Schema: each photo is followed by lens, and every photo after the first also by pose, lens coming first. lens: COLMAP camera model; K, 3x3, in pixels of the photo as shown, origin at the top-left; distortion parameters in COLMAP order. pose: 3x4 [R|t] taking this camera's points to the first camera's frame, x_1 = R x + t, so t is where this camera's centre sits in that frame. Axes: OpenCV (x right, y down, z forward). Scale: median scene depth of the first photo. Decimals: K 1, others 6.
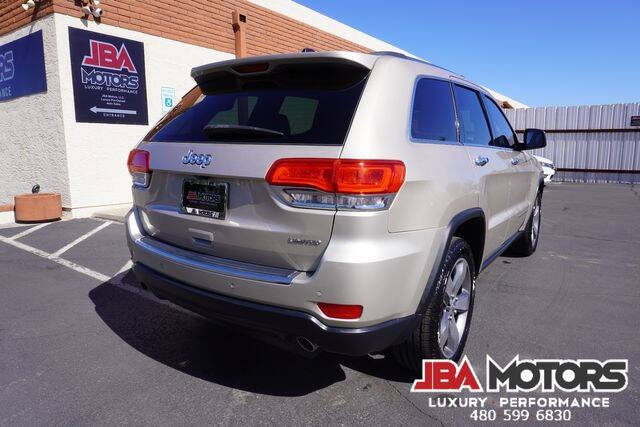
lens RADIAL K [[426.1, 0, 319.8], [0, 426.1, 211.8], [0, 0, 1]] dist [-0.044885, 0.025395]
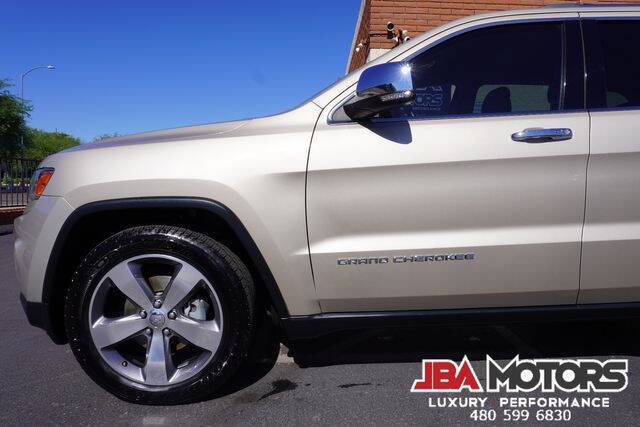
lens RADIAL K [[426.1, 0, 320.3], [0, 426.1, 211.5], [0, 0, 1]] dist [-0.044885, 0.025395]
pose [[0.570667, 0.075895, -0.817667, 0.273751], [-0.140016, 0.990132, -0.005816, 0.009609], [0.809157, 0.117805, 0.575662, 0.214790]]
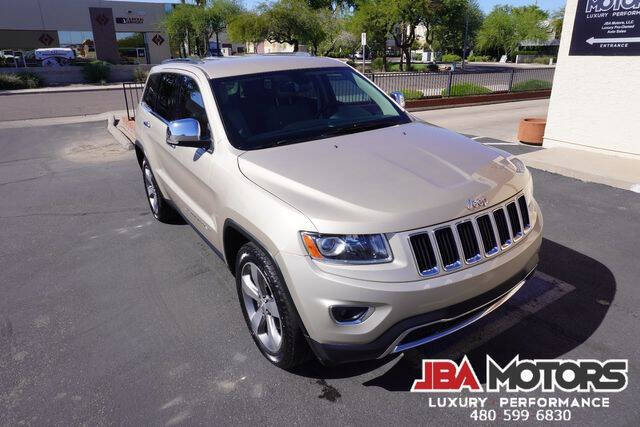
lens RADIAL K [[426.1, 0, 318.4], [0, 426.1, 208.5], [0, 0, 1]] dist [-0.044885, 0.025395]
pose [[-0.402773, 0.333357, -0.852436, 0.609053], [-0.108999, 0.907223, 0.406283, -0.210379], [0.908787, 0.256554, -0.329069, 0.825642]]
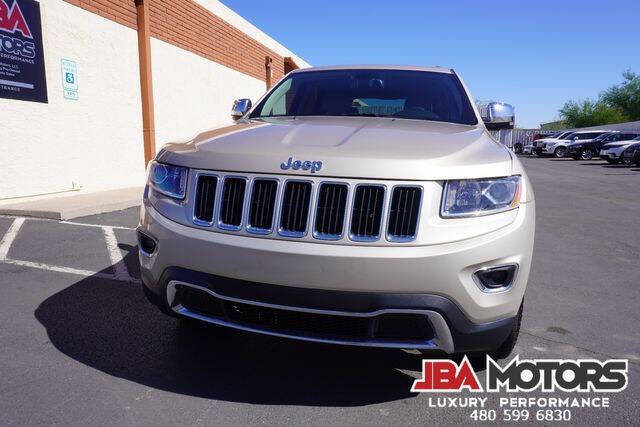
lens RADIAL K [[426.1, 0, 320.6], [0, 426.1, 210.3], [0, 0, 1]] dist [-0.044885, 0.025395]
pose [[0.931565, -0.039431, 0.361431, -0.229956], [0.038171, 0.999215, 0.010629, 0.019694], [-0.361566, 0.003895, 0.932338, 0.037572]]
